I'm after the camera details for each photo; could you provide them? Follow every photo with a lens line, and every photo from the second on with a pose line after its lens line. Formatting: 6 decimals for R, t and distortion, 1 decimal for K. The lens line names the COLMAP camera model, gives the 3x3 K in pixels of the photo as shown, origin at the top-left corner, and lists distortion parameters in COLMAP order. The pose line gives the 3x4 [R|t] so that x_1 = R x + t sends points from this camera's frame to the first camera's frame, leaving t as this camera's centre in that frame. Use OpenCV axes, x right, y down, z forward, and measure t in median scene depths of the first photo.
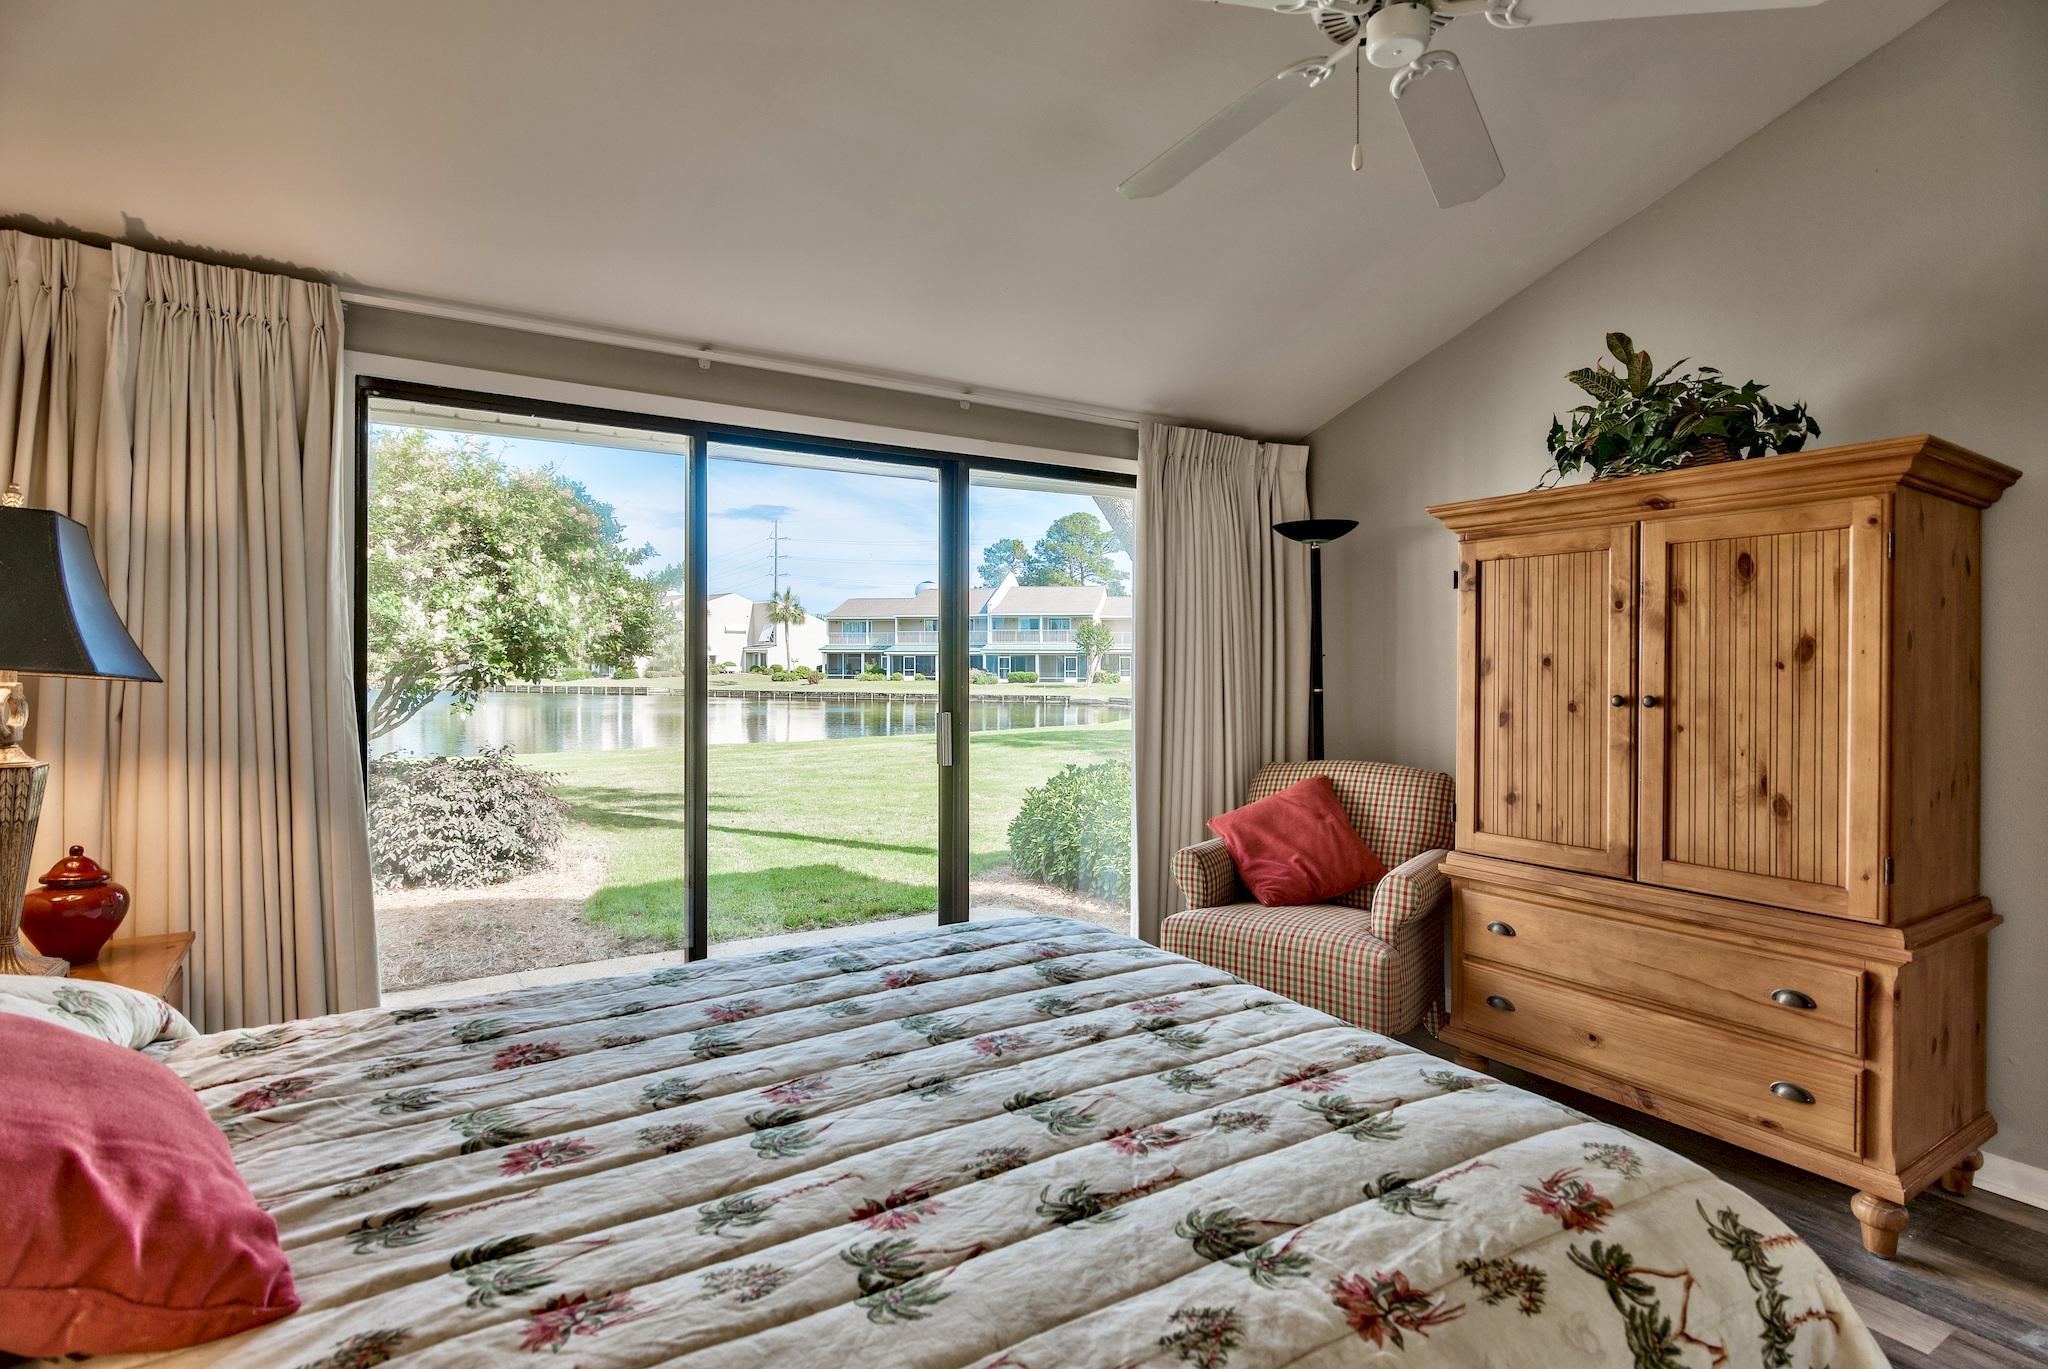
lens RADIAL K [[1003.4, 0, 1012.1], [0, 1003.4, 681.3], [0, 0, 1]] dist [-0.007186, 0.001598]
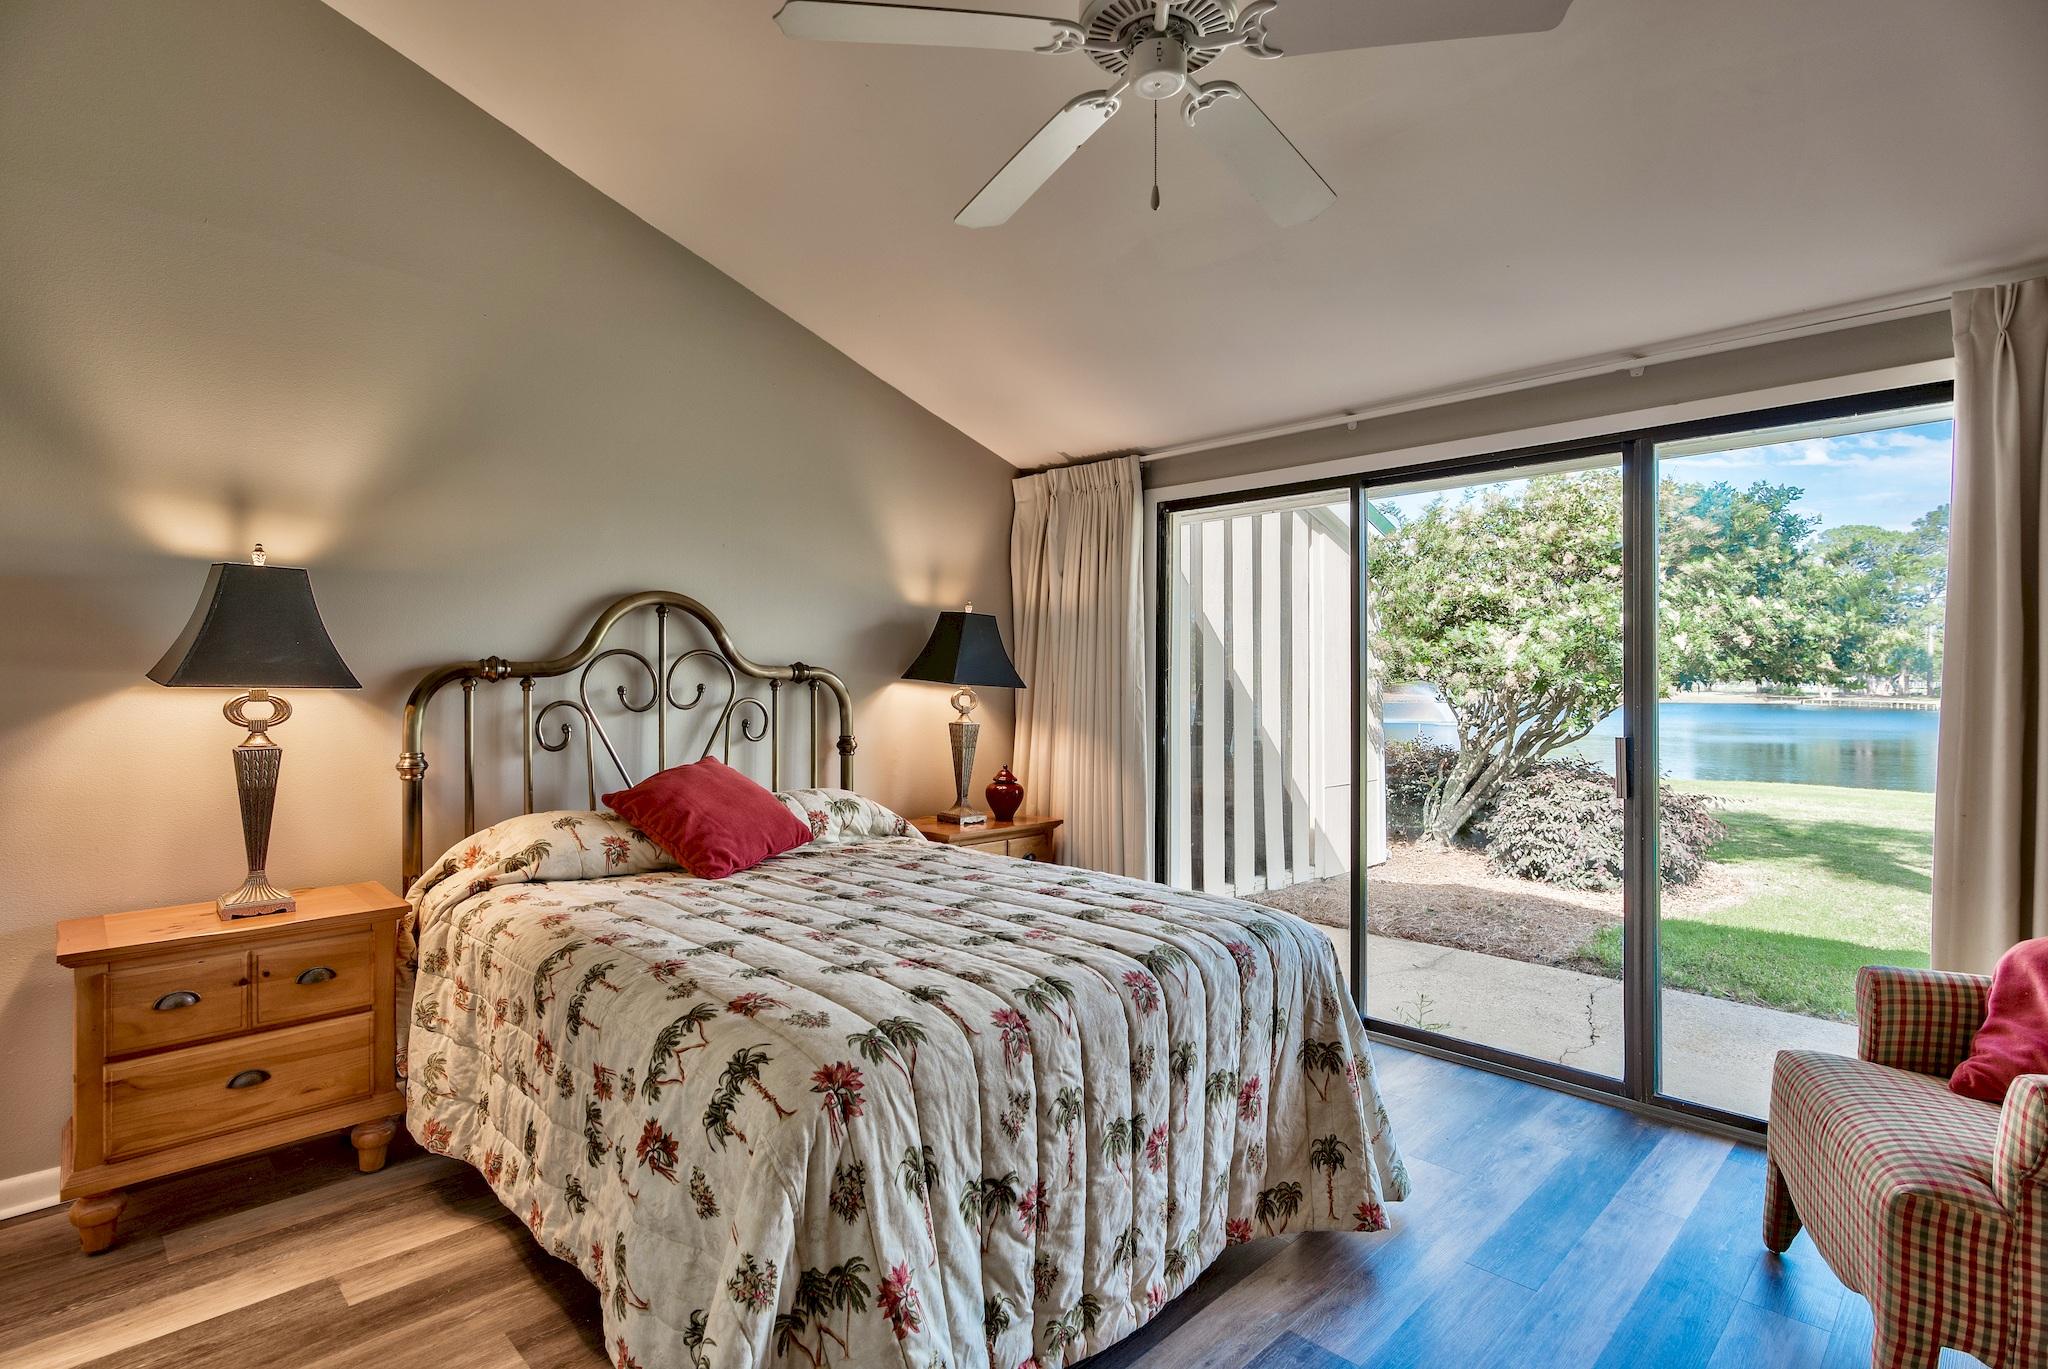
lens RADIAL K [[1003.4, 0, 1003.7], [0, 1003.4, 680.0], [0, 0, 1]] dist [-0.007186, 0.001598]
pose [[0.209064, -0.003750, -0.977895, 1.471147], [-0.017637, 0.999816, -0.007605, -0.002194], [0.977743, 0.018837, 0.208959, 0.687130]]
